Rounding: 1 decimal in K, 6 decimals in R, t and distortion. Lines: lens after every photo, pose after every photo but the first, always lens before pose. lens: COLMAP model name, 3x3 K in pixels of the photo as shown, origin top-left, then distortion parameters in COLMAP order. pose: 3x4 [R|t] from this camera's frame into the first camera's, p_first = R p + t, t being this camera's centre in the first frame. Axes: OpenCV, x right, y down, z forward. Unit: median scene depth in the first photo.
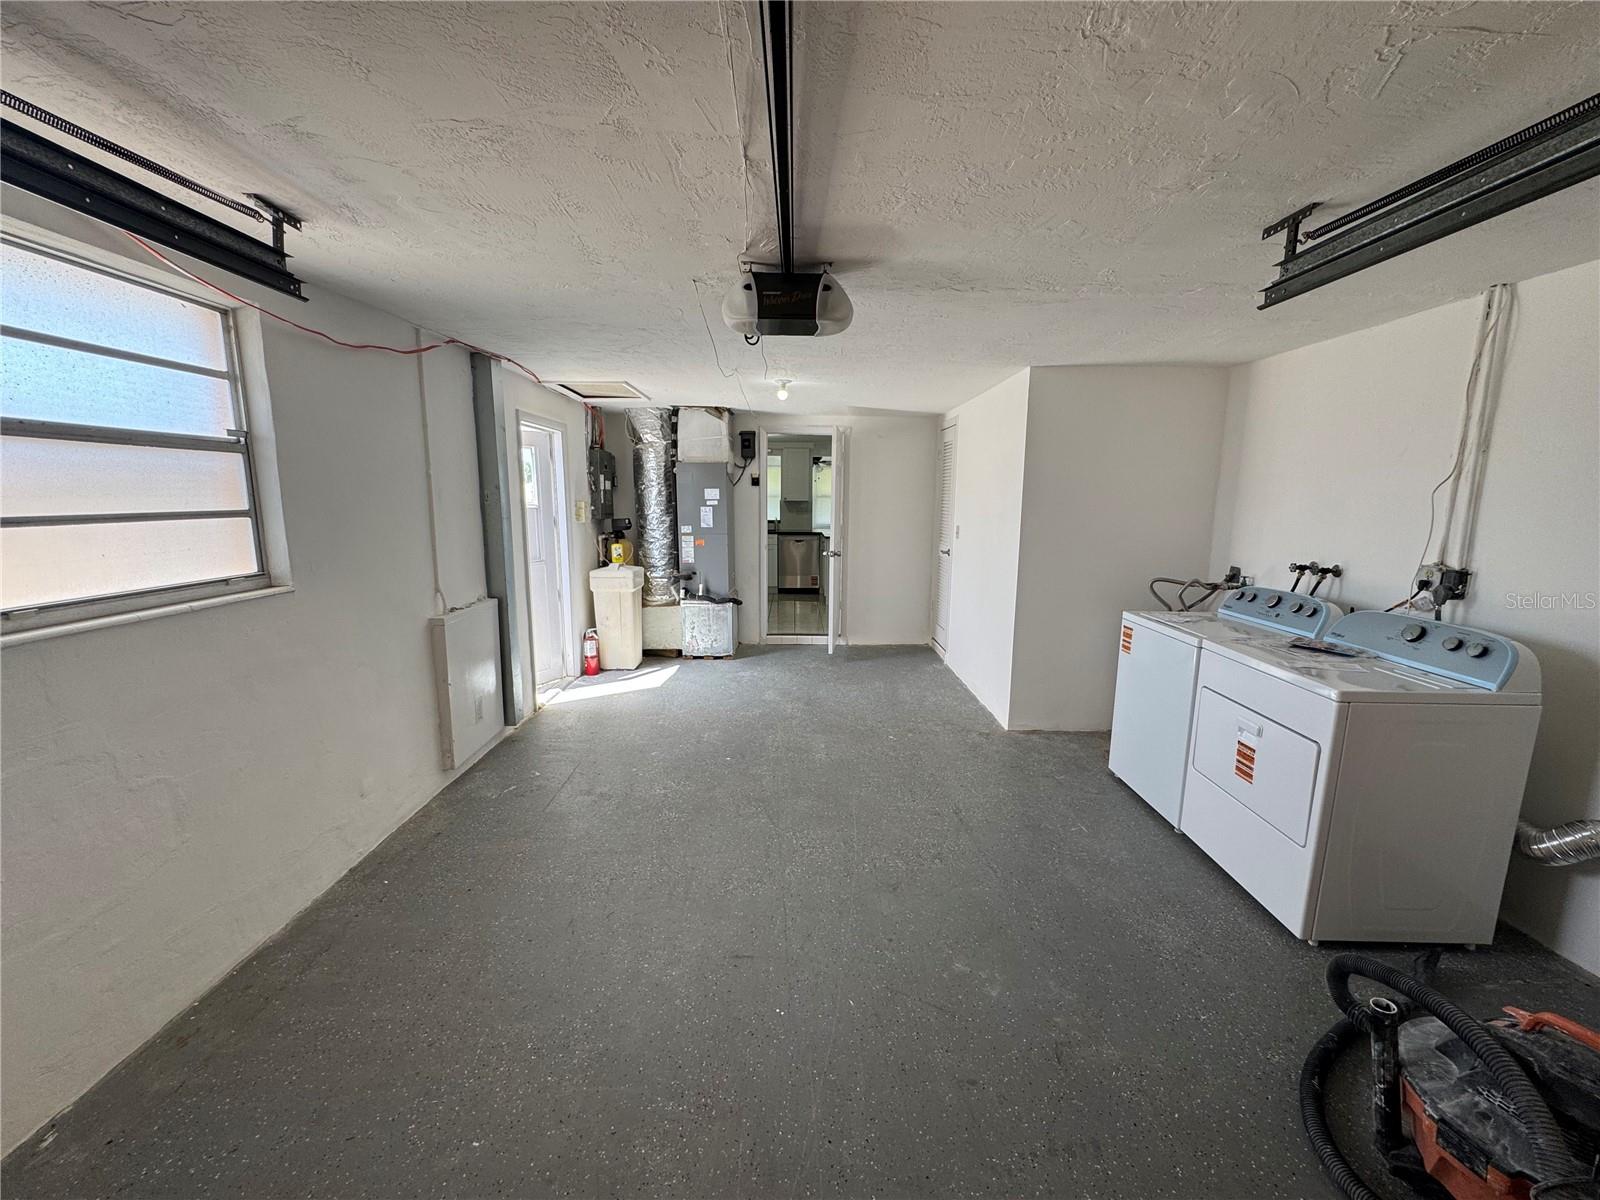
lens RADIAL K [[636.1, 0, 800.1], [0, 636.1, 601.4], [0, 0, 1]] dist [-0.003884, -0.000261]
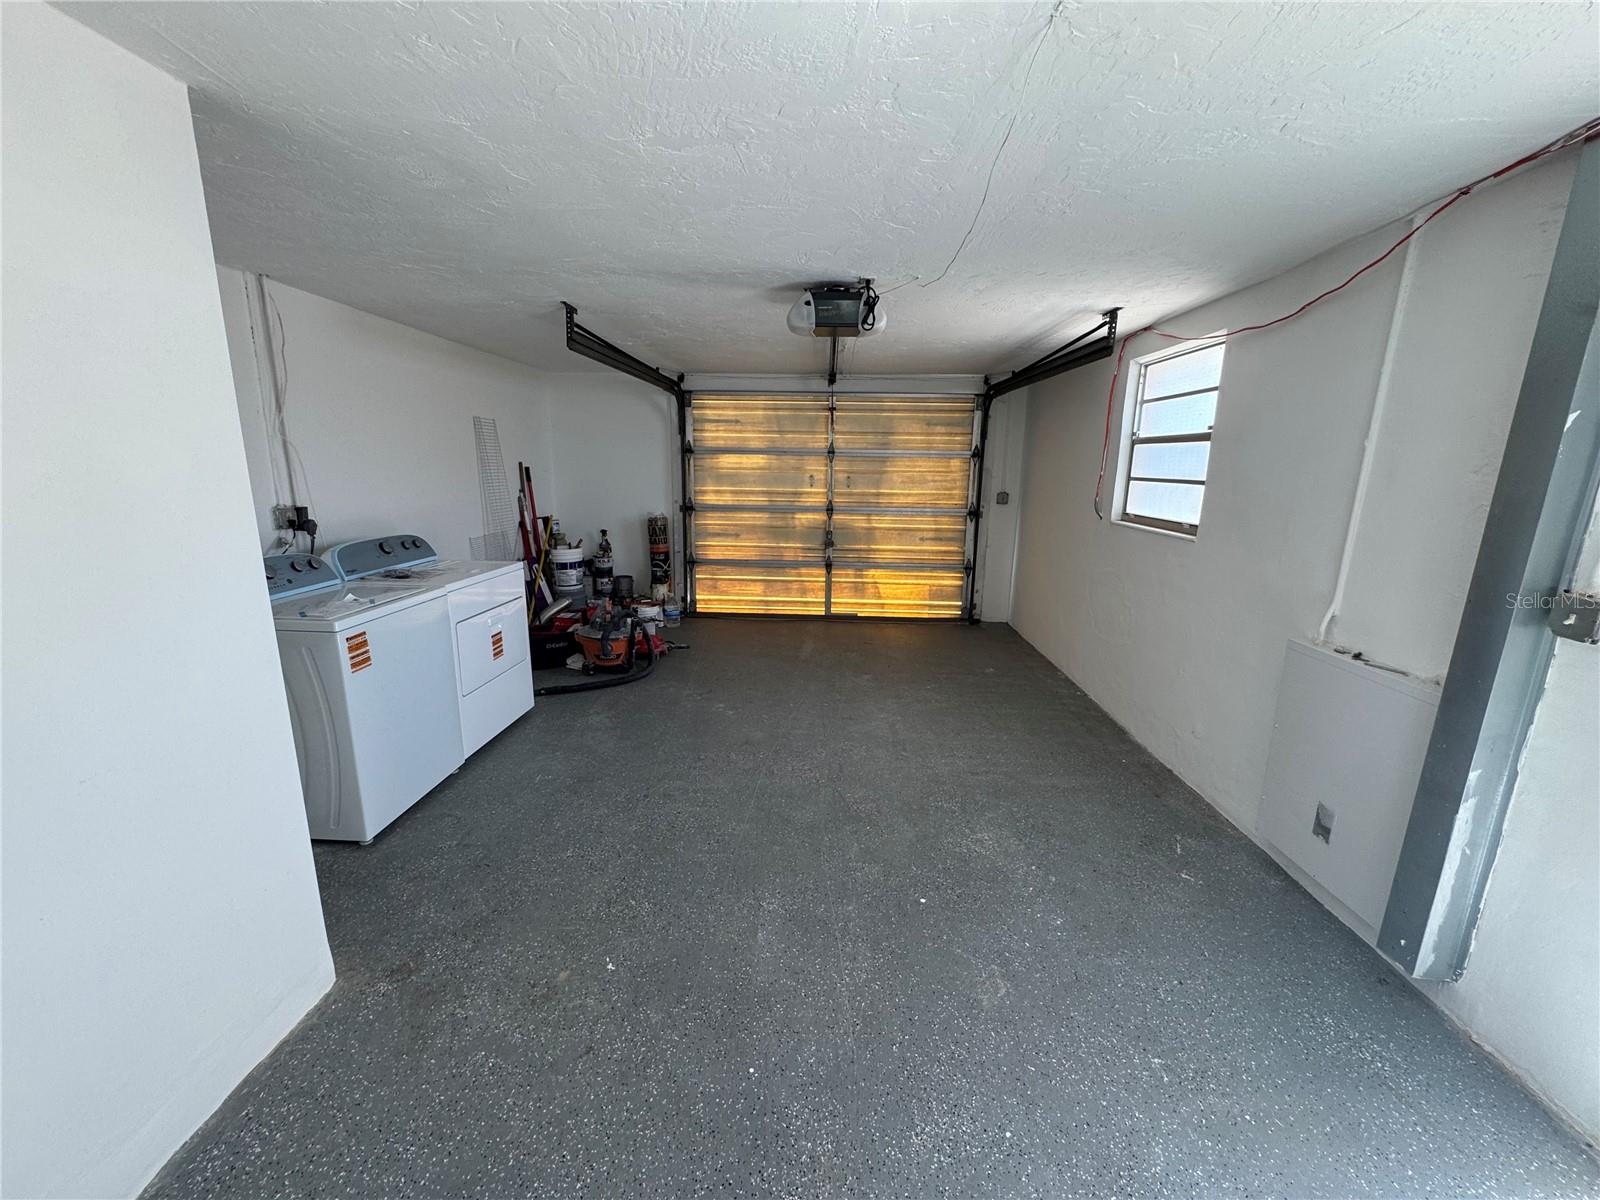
lens RADIAL K [[636.1, 0, 800.4], [0, 636.1, 598.4], [0, 0, 1]] dist [-0.003884, -0.000261]
pose [[-0.998554, -0.034795, 0.040976, -0.014599], [-0.017002, 0.927548, 0.373318, -0.341552], [-0.050997, 0.372081, -0.926798, 2.025910]]
